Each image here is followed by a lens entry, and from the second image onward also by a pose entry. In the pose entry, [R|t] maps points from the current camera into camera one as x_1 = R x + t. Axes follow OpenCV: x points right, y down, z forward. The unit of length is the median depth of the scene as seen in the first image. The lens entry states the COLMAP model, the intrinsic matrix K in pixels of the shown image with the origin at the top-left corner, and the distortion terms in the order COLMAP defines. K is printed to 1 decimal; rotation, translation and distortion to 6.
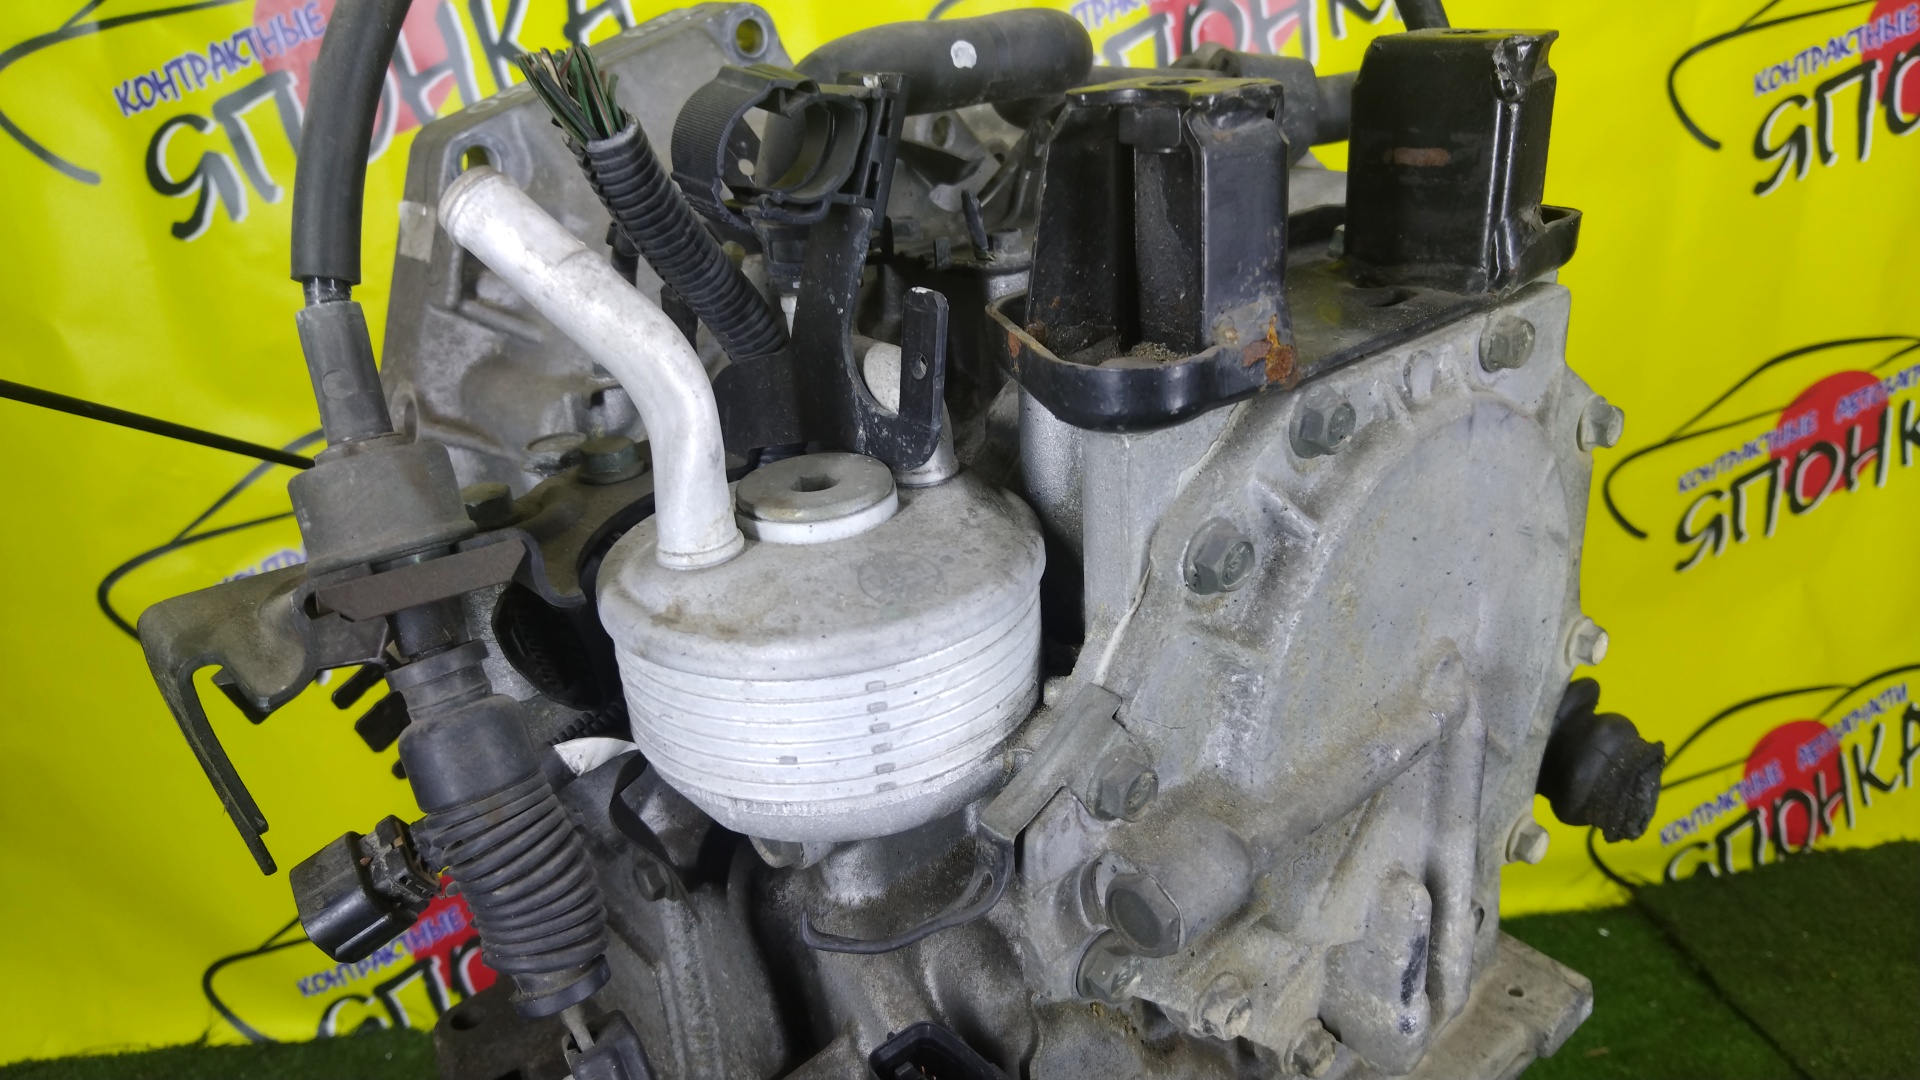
lens RADIAL K [[1300.6, 0, 952.8], [0, 1300.6, 558.3], [0, 0, 1]] dist [-0.035407, 0.036678]
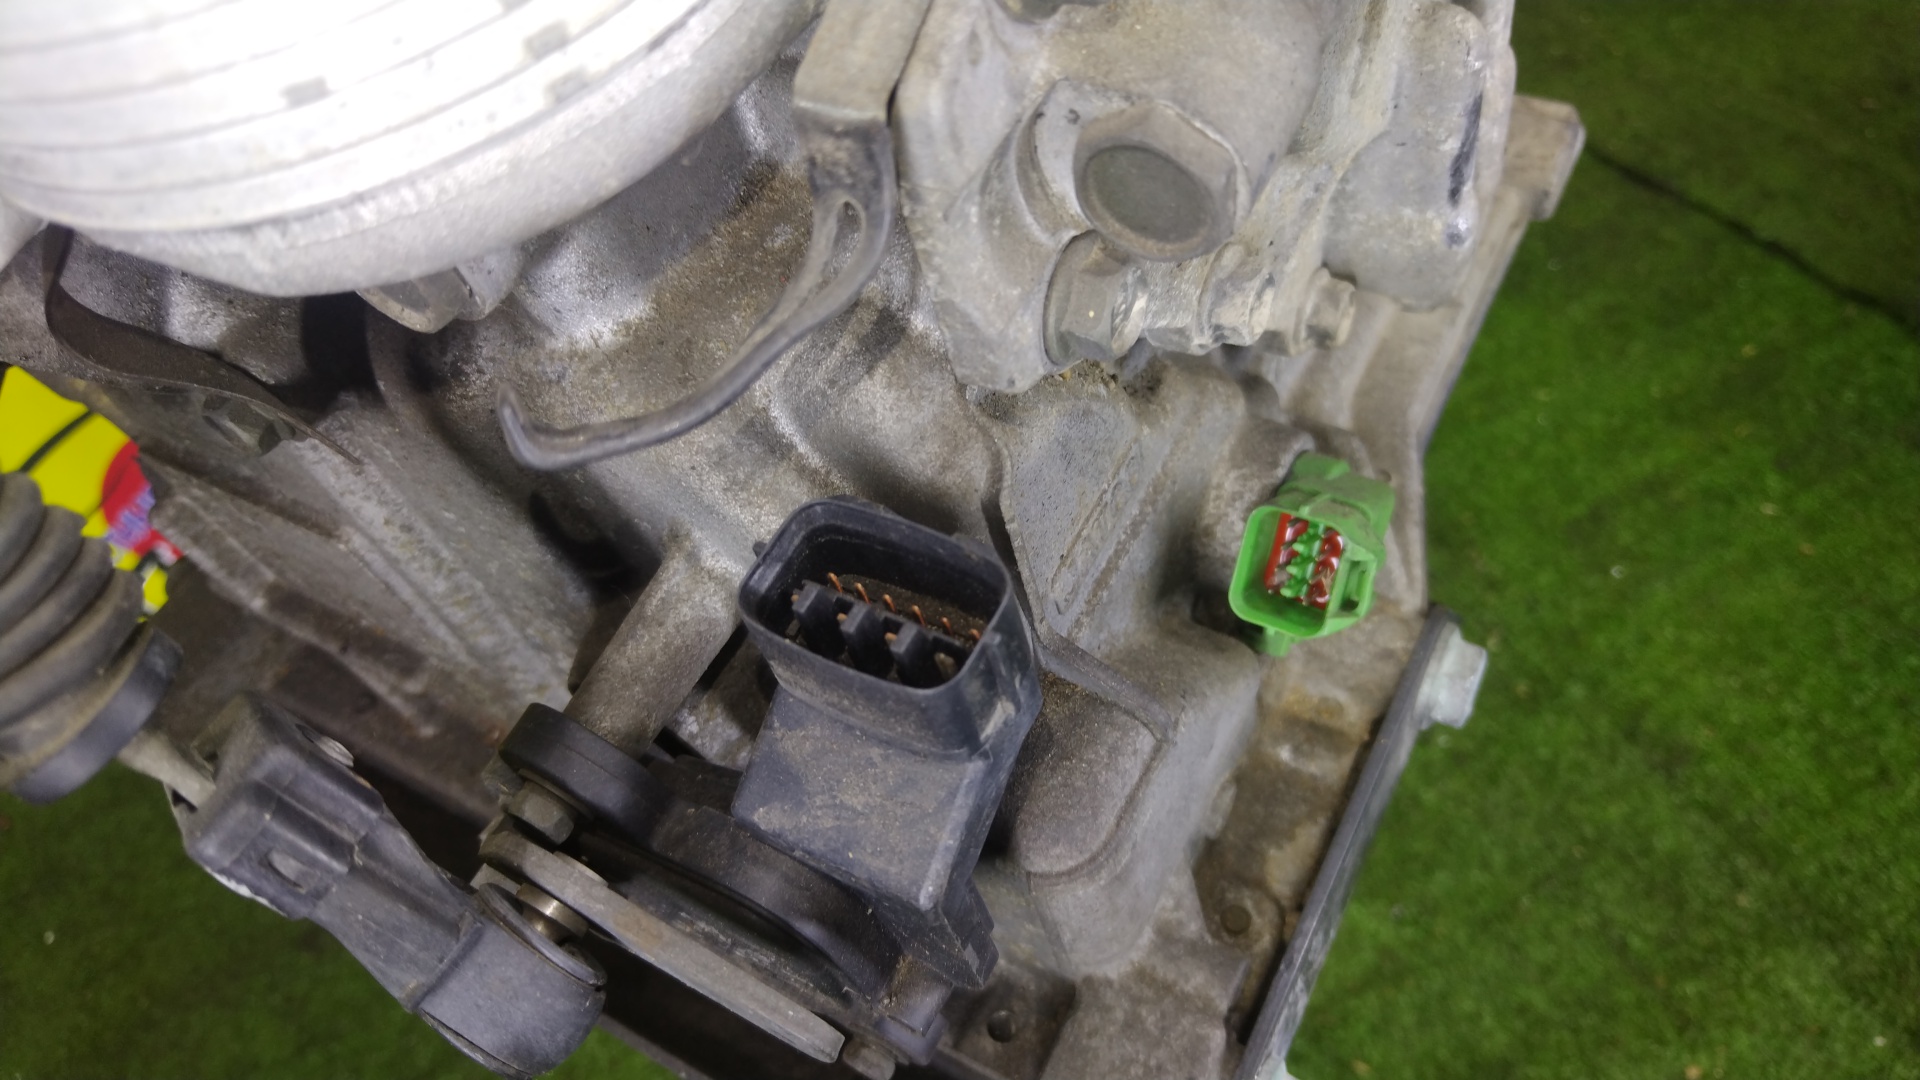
lens RADIAL K [[1398.0, 0, 992.7], [0, 1398.0, 559.0], [0, 0, 1]] dist [-0.043412, 0.059526]
pose [[0.930074, -0.349048, 0.114575, -0.030253], [0.253733, 0.835875, 0.486758, 0.128626], [-0.265672, -0.423649, 0.865990, 0.537365]]
